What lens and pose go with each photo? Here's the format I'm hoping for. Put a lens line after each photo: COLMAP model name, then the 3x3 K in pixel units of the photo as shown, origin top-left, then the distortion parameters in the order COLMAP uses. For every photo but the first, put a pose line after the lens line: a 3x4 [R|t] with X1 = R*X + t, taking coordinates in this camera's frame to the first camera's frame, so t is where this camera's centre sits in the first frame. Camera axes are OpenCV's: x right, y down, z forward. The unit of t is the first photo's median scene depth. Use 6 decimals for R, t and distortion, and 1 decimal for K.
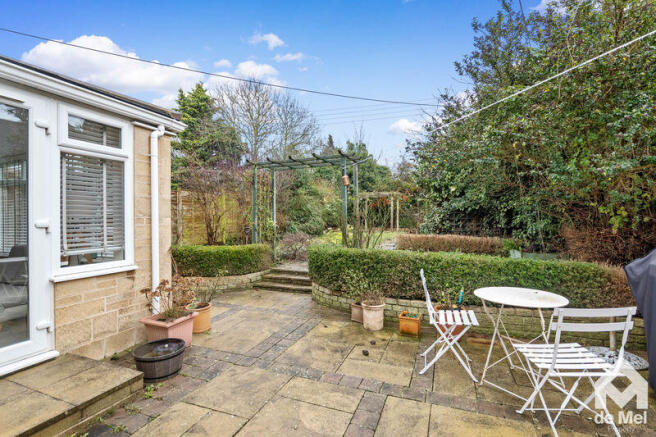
lens RADIAL K [[302.7, 0, 328.0], [0, 302.7, 218.5], [0, 0, 1]] dist [-0.000279, -0.000068]
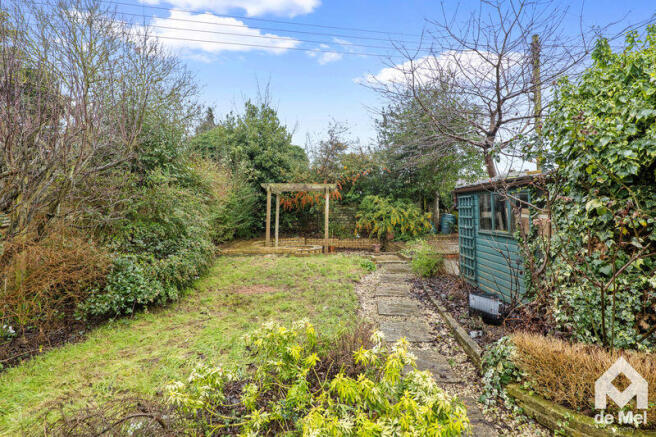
lens RADIAL K [[308.2, 0, 327.4], [0, 308.2, 206.4], [0, 0, 1]] dist [-0.001079, -0.000356]
pose [[0.926062, 0.010339, 0.377229, -0.021160], [-0.006989, 0.999923, -0.010248, -0.029367], [-0.377306, 0.006854, 0.926063, 0.332683]]
